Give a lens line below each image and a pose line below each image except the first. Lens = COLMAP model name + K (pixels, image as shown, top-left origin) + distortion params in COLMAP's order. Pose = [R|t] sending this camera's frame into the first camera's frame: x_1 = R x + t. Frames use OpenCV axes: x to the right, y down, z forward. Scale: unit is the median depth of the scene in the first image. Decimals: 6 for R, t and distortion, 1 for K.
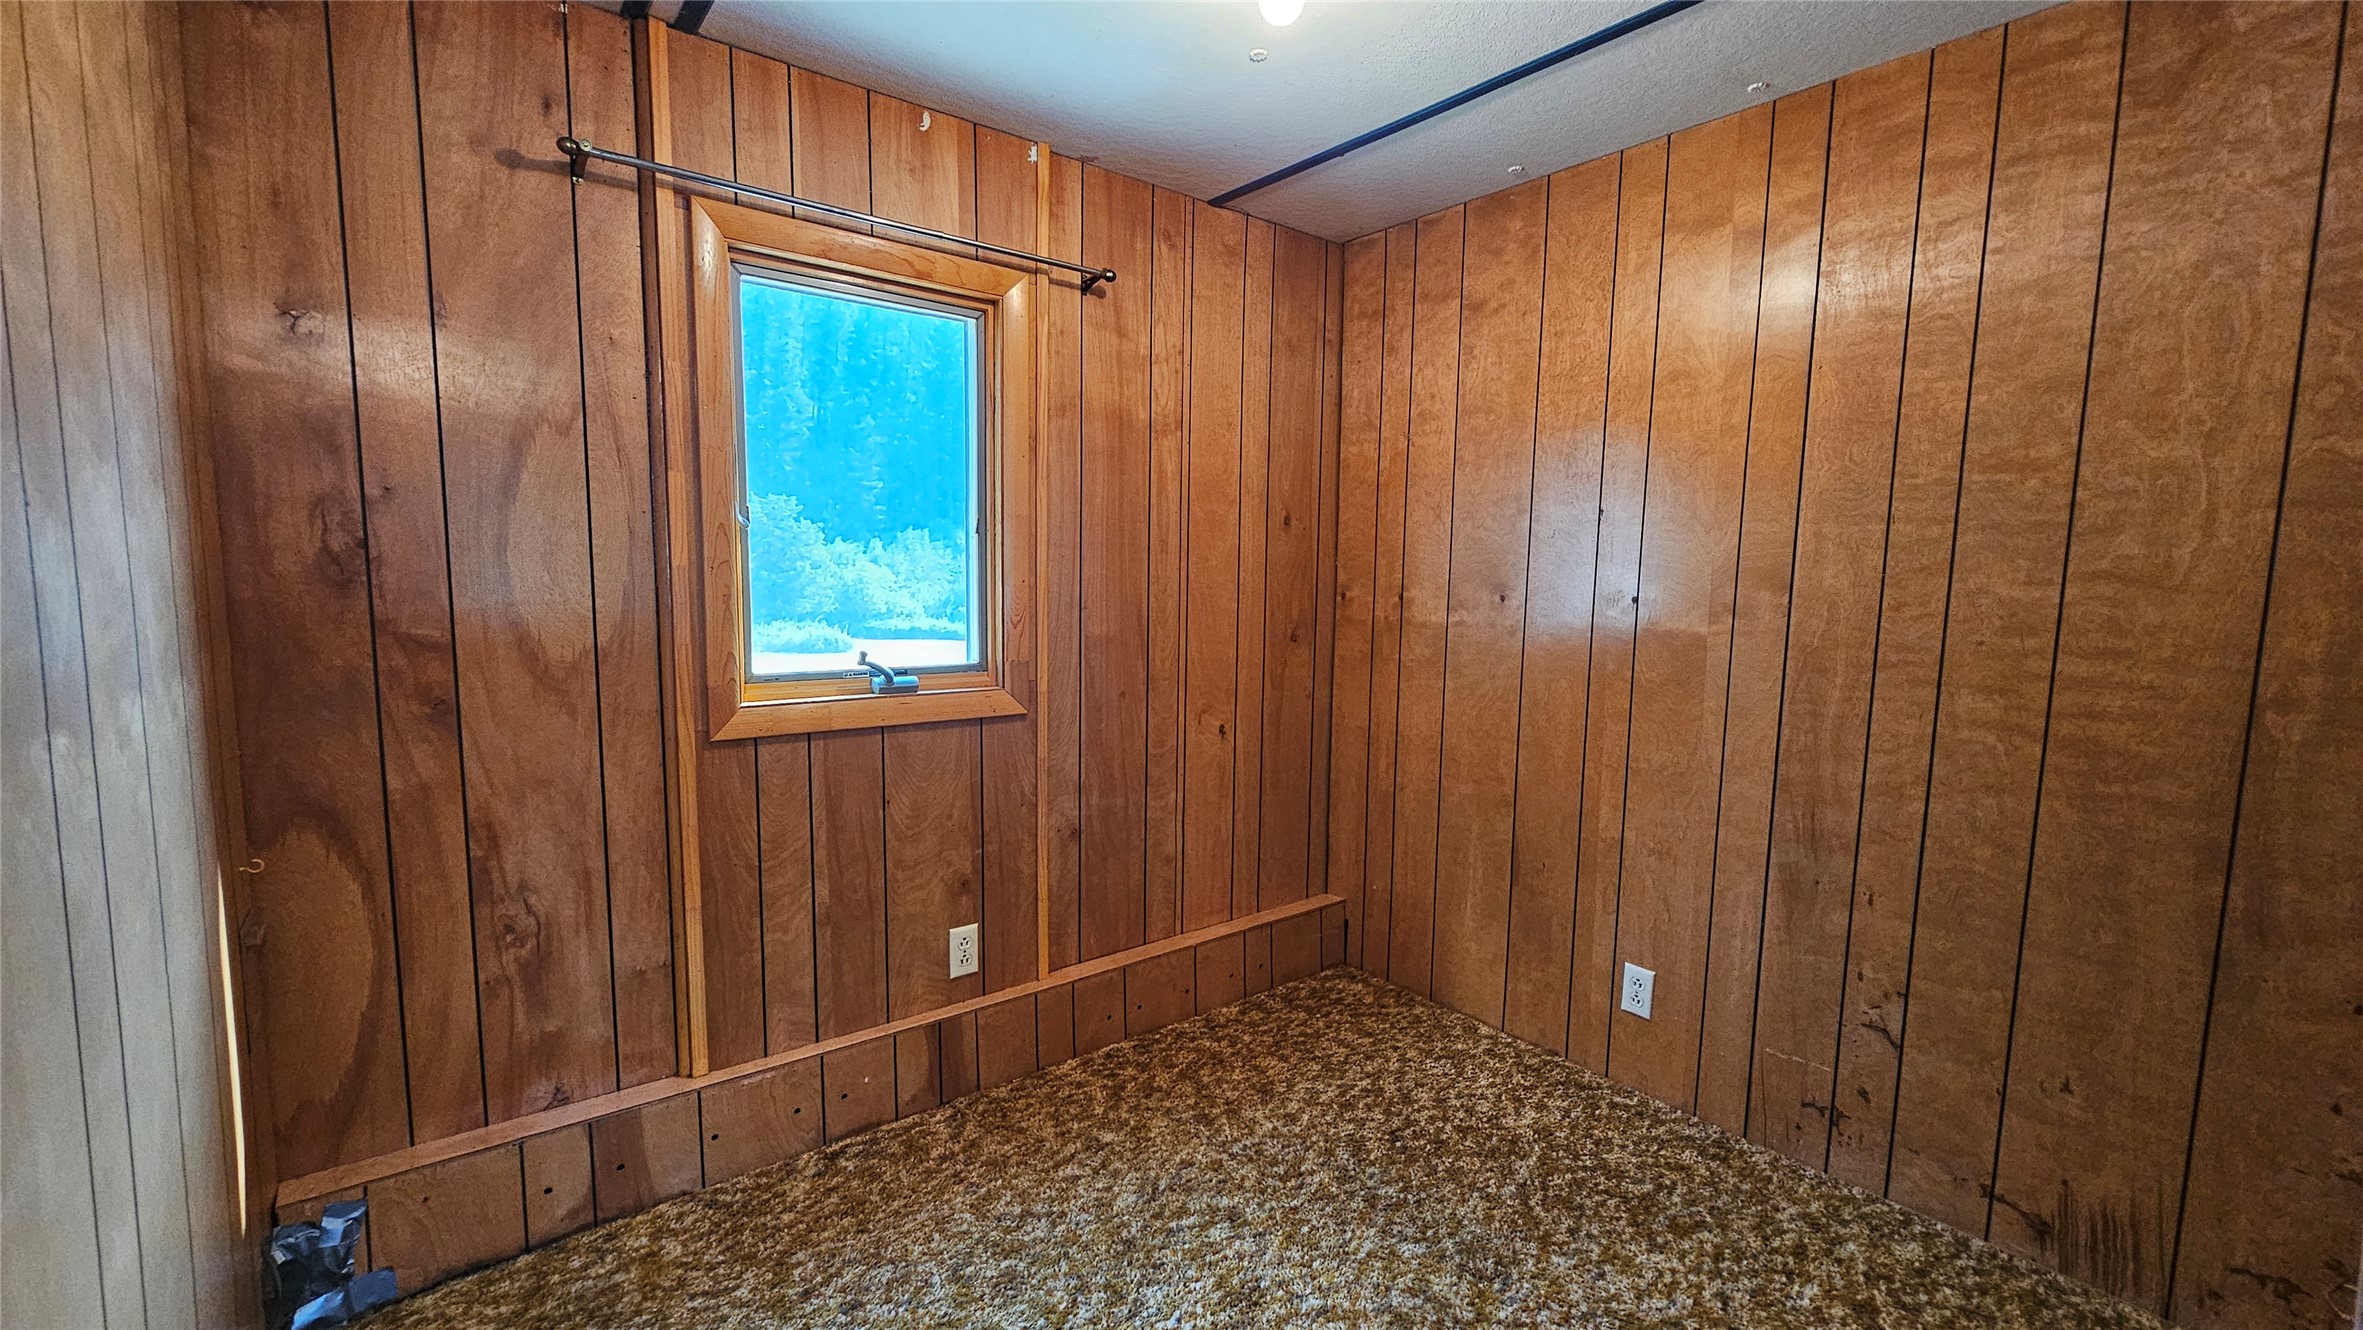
lens RADIAL K [[968.0, 0, 1184.7], [0, 968.0, 679.0], [0, 0, 1]] dist [-0.000574, -0.000087]
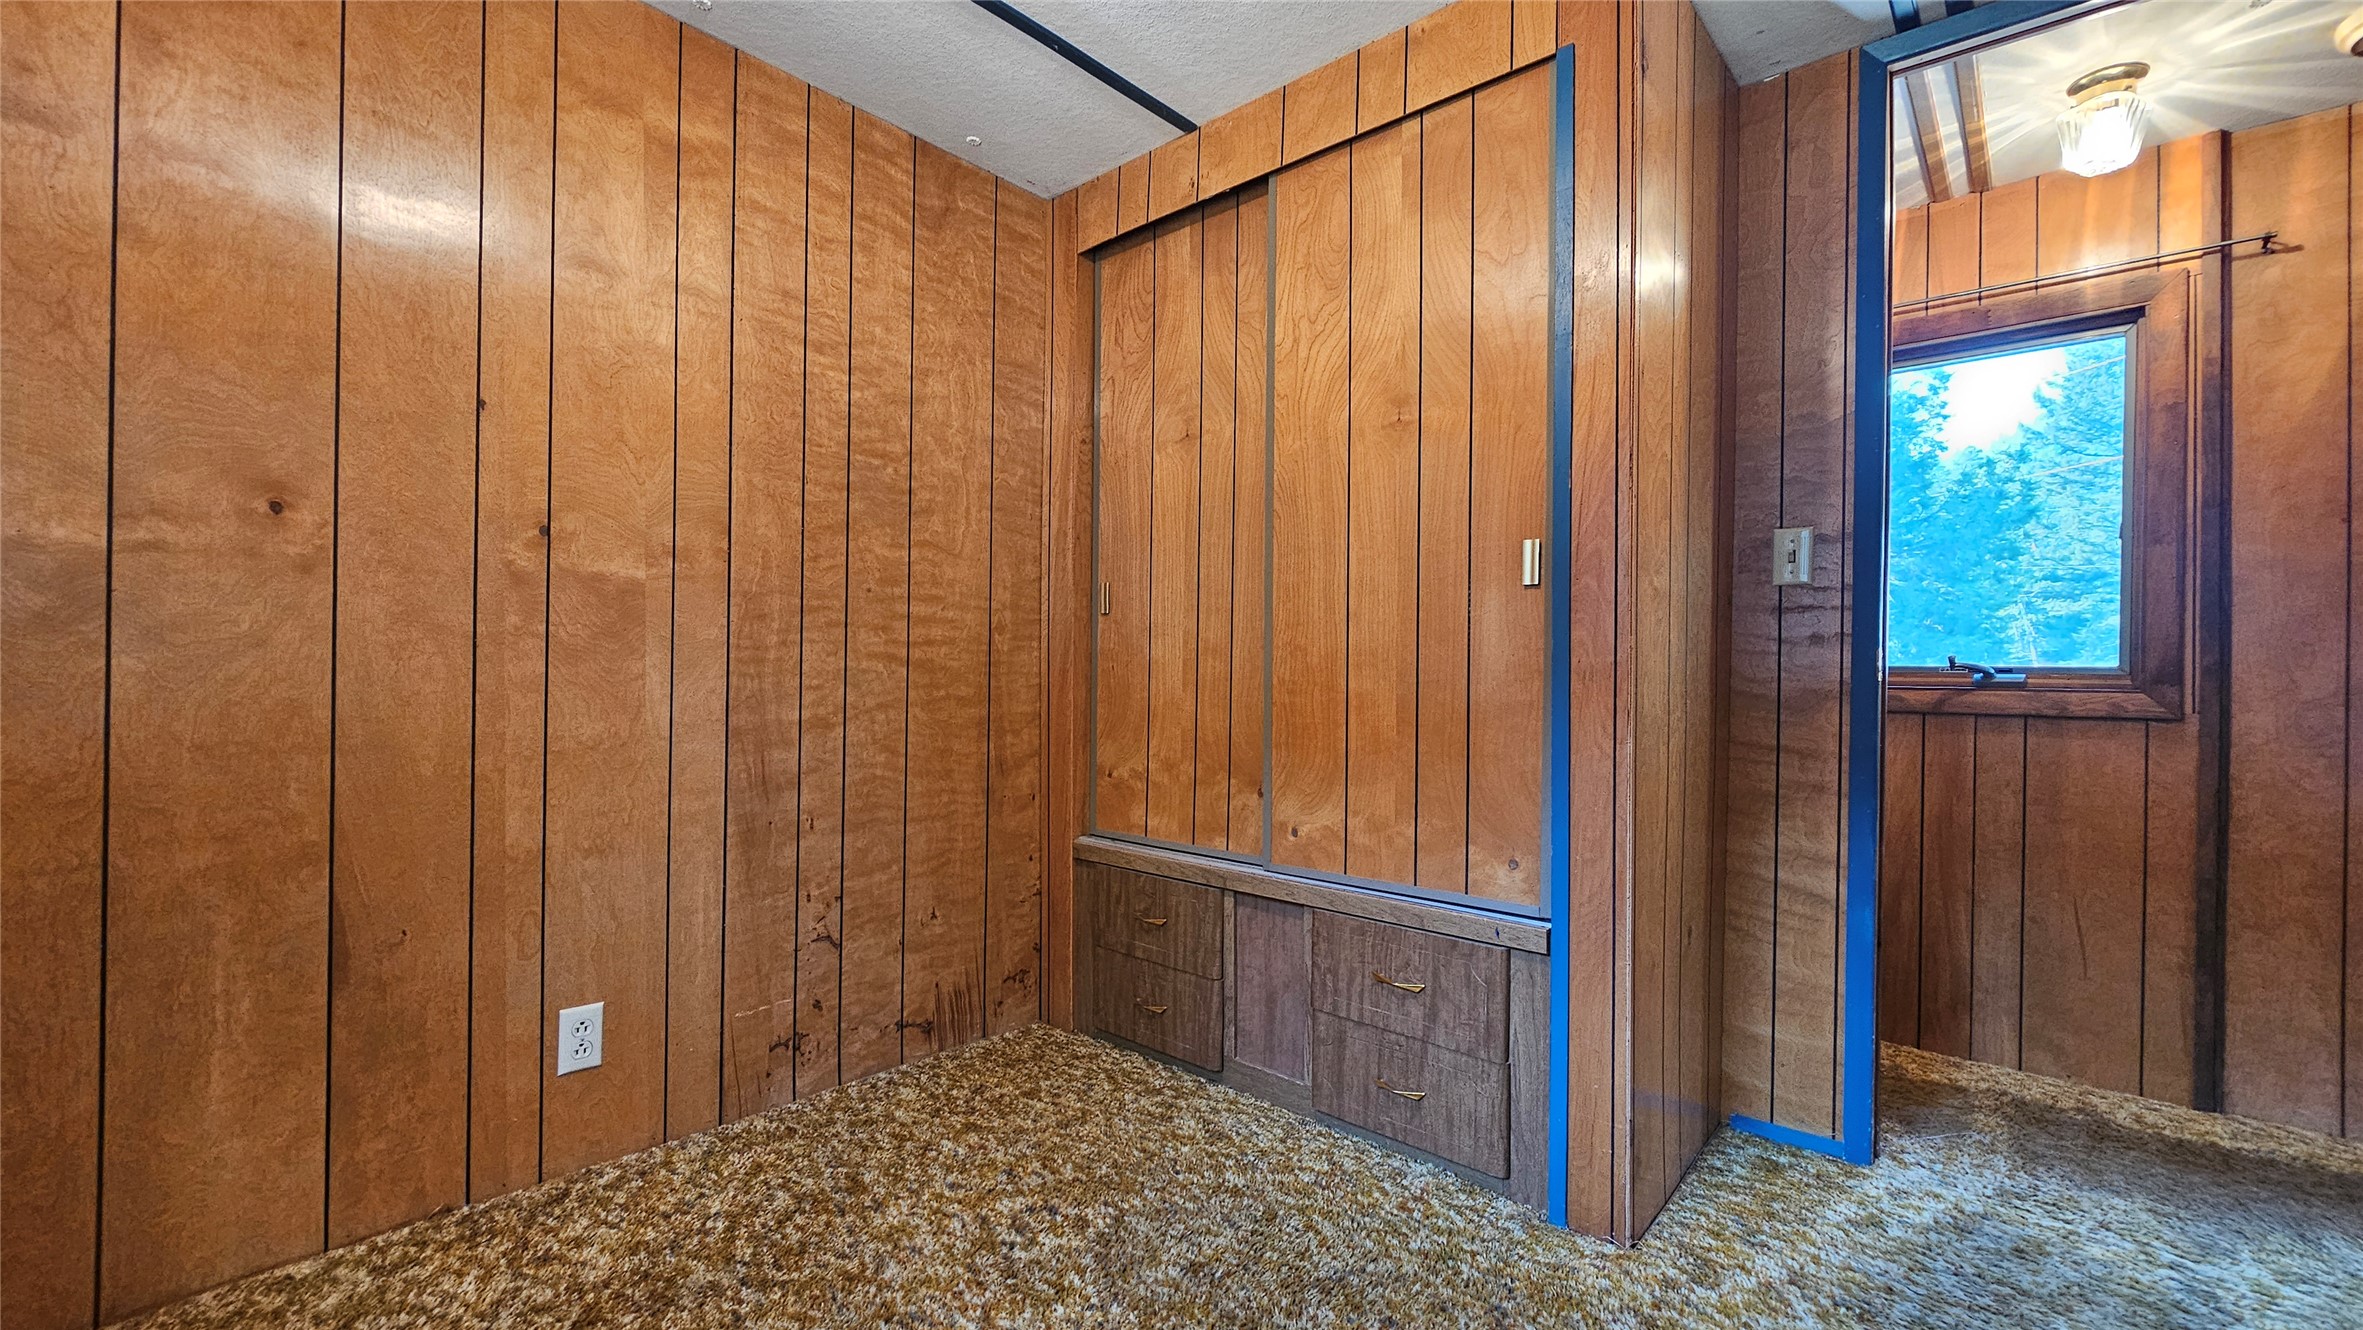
lens RADIAL K [[968.0, 0, 1184.7], [0, 968.0, 679.0], [0, 0, 1]] dist [-0.000574, -0.000087]
pose [[-0.168225, -0.022263, 0.985497, -0.434869], [0.088475, 0.995369, 0.037588, 0.058947], [-0.981770, 0.093515, -0.165476, 0.738277]]
